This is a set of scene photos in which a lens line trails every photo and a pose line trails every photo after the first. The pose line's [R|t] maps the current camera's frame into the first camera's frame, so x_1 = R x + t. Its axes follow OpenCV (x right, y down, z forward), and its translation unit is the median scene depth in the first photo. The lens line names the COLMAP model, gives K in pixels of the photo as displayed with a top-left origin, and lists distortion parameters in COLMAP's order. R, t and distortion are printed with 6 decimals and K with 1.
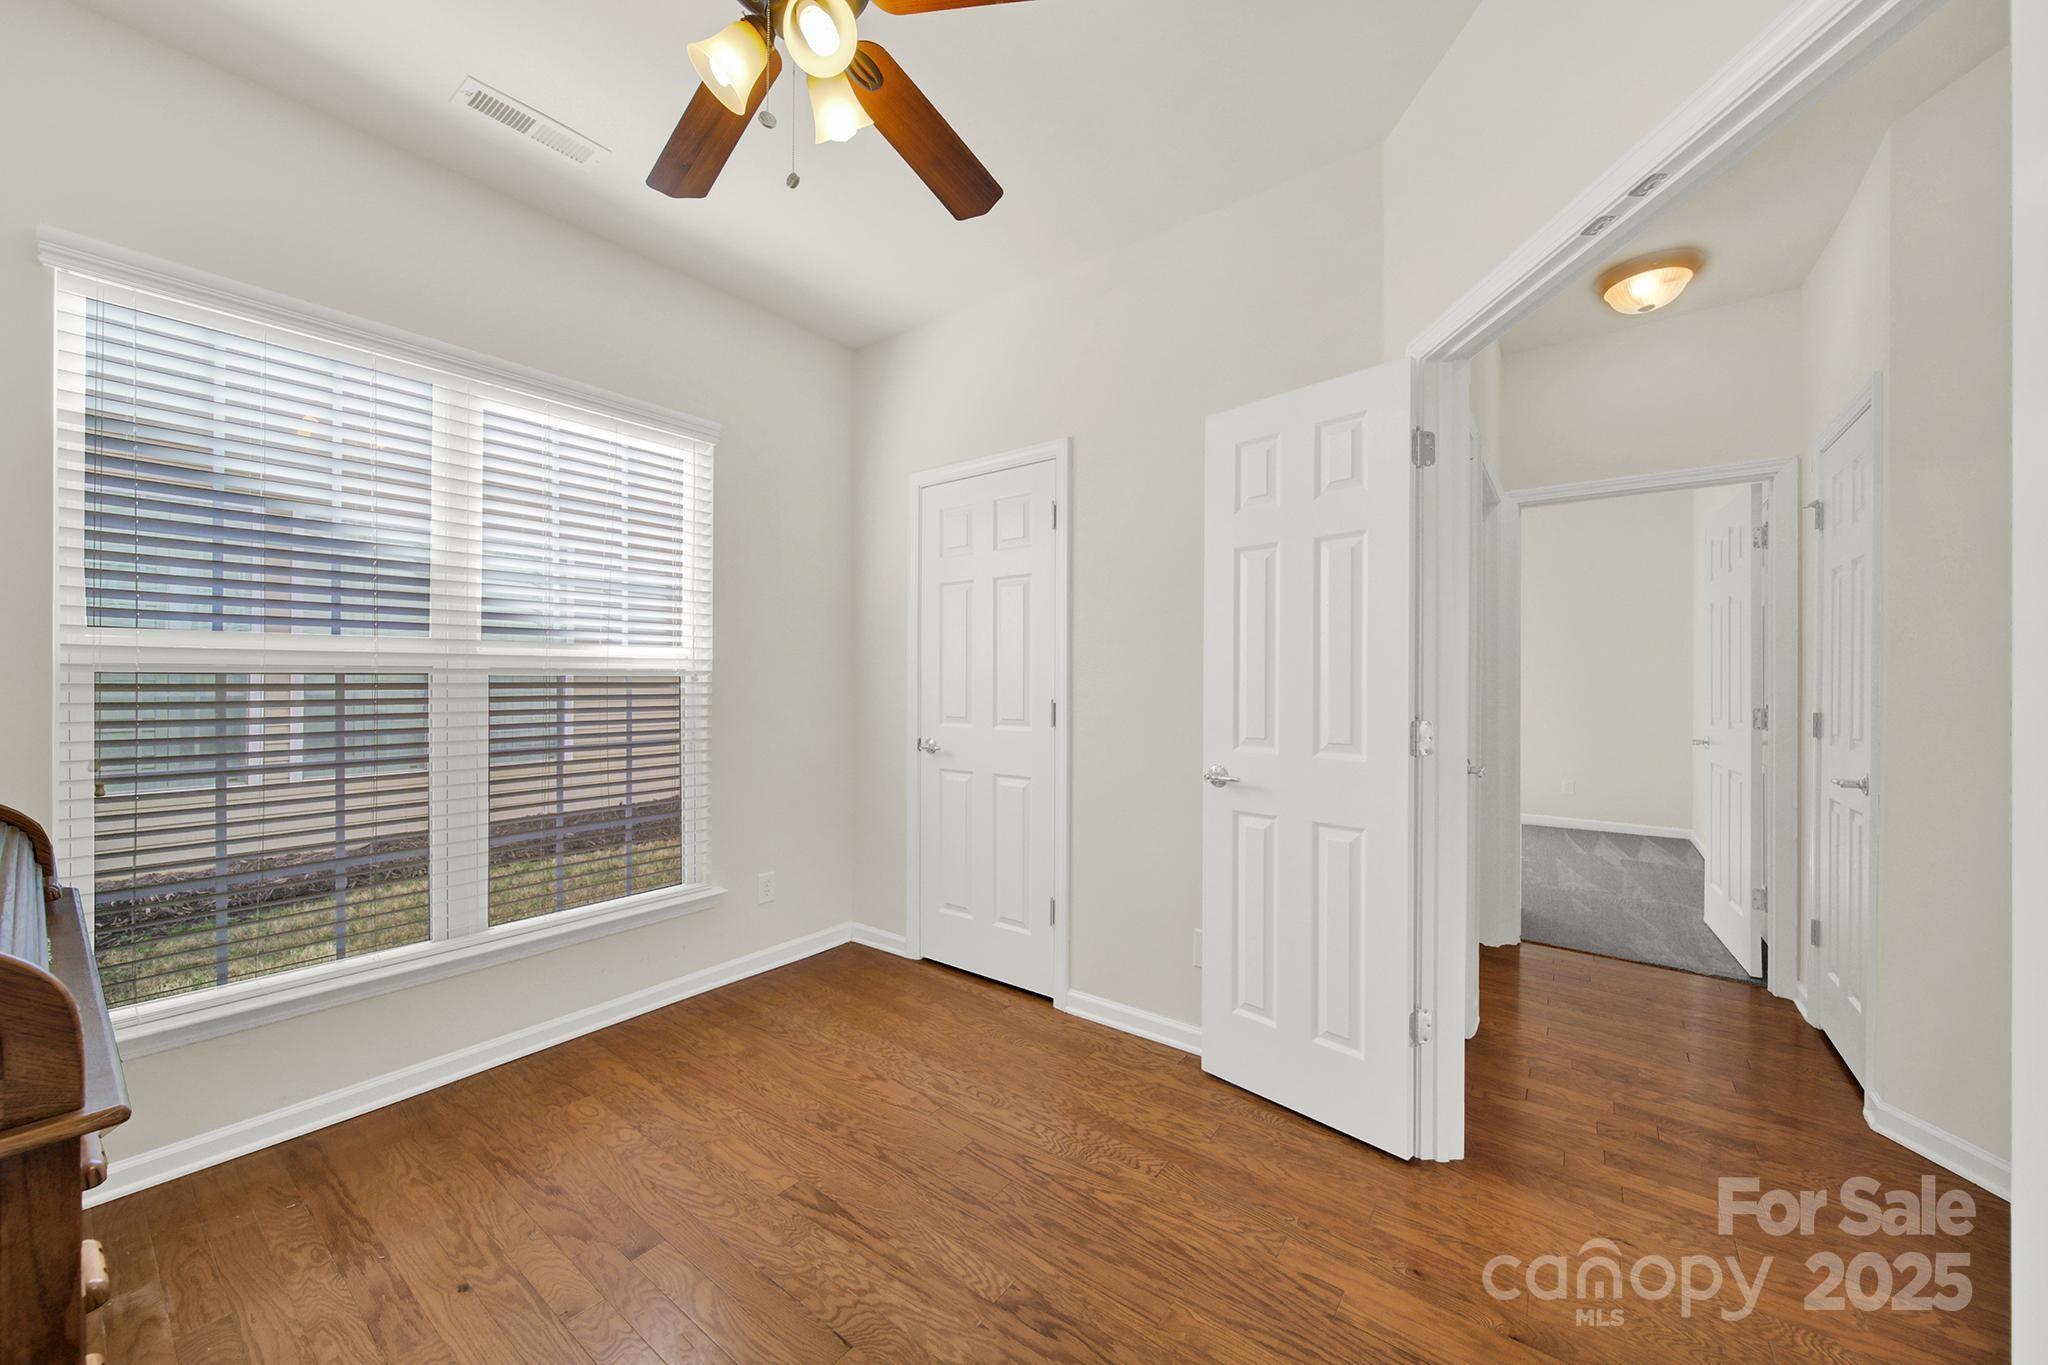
lens RADIAL K [[734.3, 0, 1032.5], [0, 734.3, 683.8], [0, 0, 1]] dist [0.004081, -0.002552]
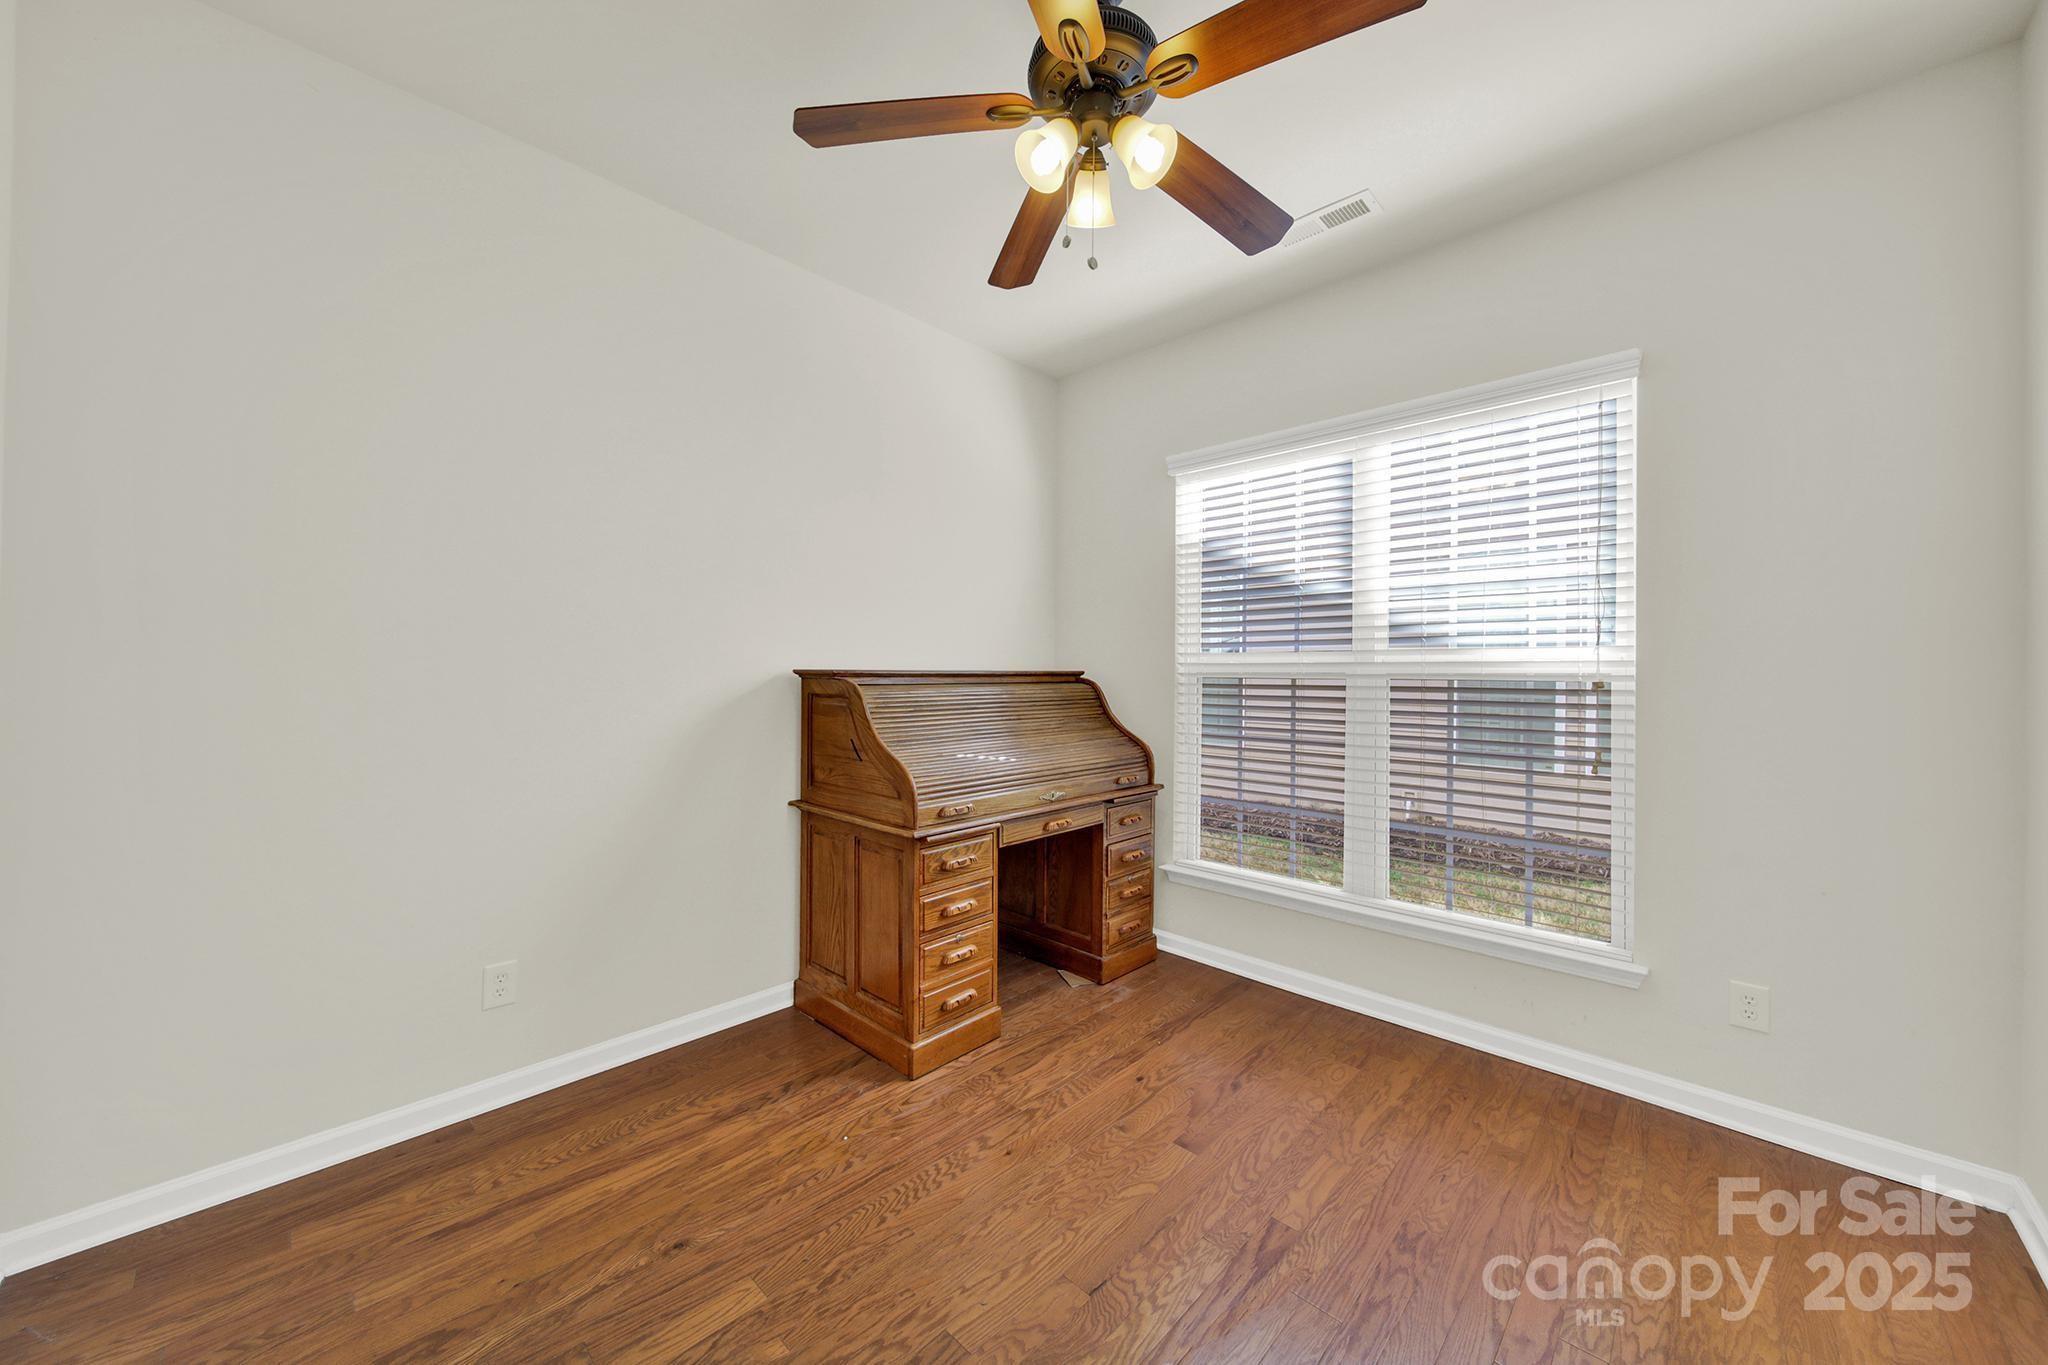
lens RADIAL K [[734.3, 0, 1029.2], [0, 734.3, 671.7], [0, 0, 1]] dist [0.004081, -0.002552]
pose [[-0.112210, -0.009537, -0.993639, 0.498398], [-0.017008, 0.999826, -0.007676, -0.006324], [0.993539, 0.016039, -0.112352, 0.593305]]
